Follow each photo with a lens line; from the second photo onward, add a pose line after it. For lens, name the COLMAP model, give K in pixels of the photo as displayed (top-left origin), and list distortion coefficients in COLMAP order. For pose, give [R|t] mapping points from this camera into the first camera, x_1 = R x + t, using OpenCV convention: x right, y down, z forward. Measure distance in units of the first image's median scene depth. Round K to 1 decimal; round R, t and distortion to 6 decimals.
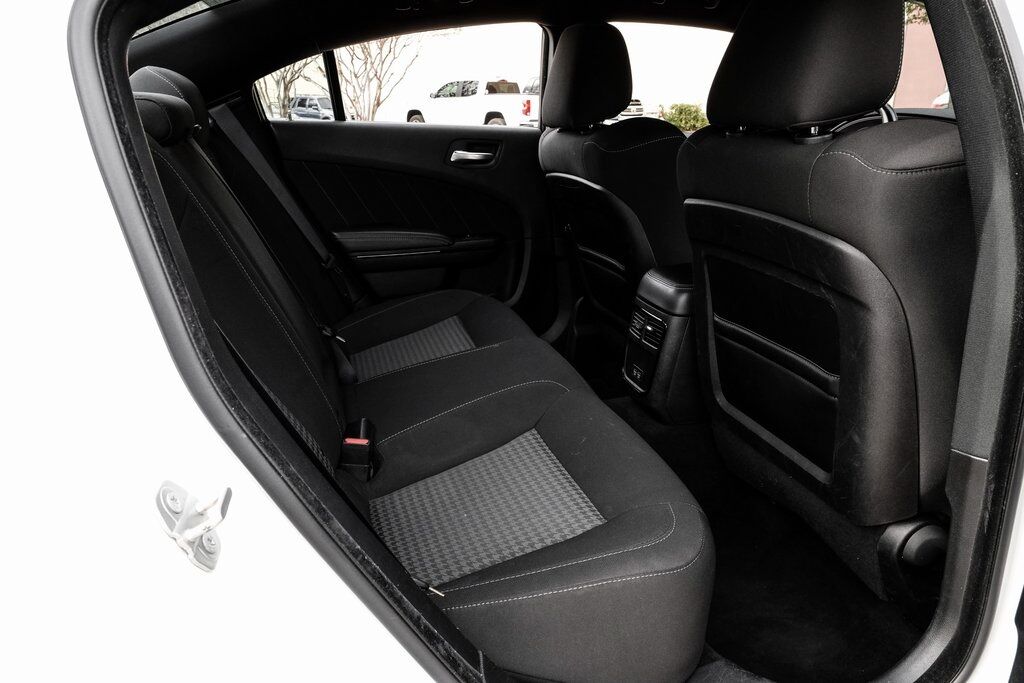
lens RADIAL K [[687.3, 0, 512.0], [0, 687.3, 341.5], [0, 0, 1]] dist [-0.042809, 0.000573]
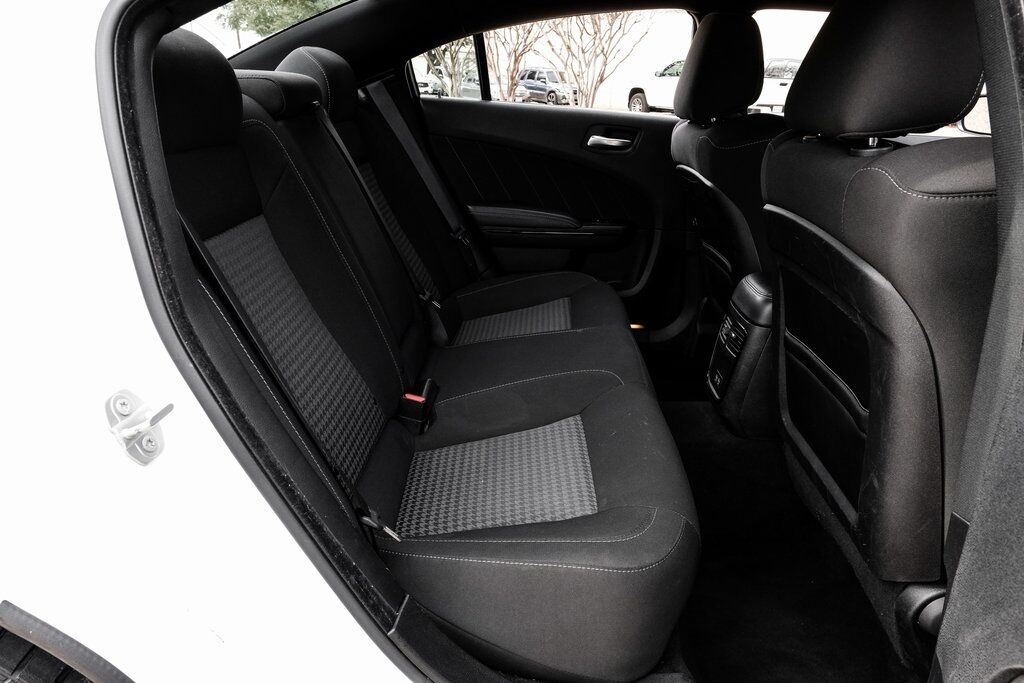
lens RADIAL K [[687.3, 0, 512.0], [0, 687.3, 341.5], [0, 0, 1]] dist [-0.042809, 0.000573]
pose [[0.948646, 0.143432, -0.281956, 0.155826], [-0.134580, 0.989609, 0.050622, -0.014623], [0.286286, -0.010076, 0.958091, -0.007186]]
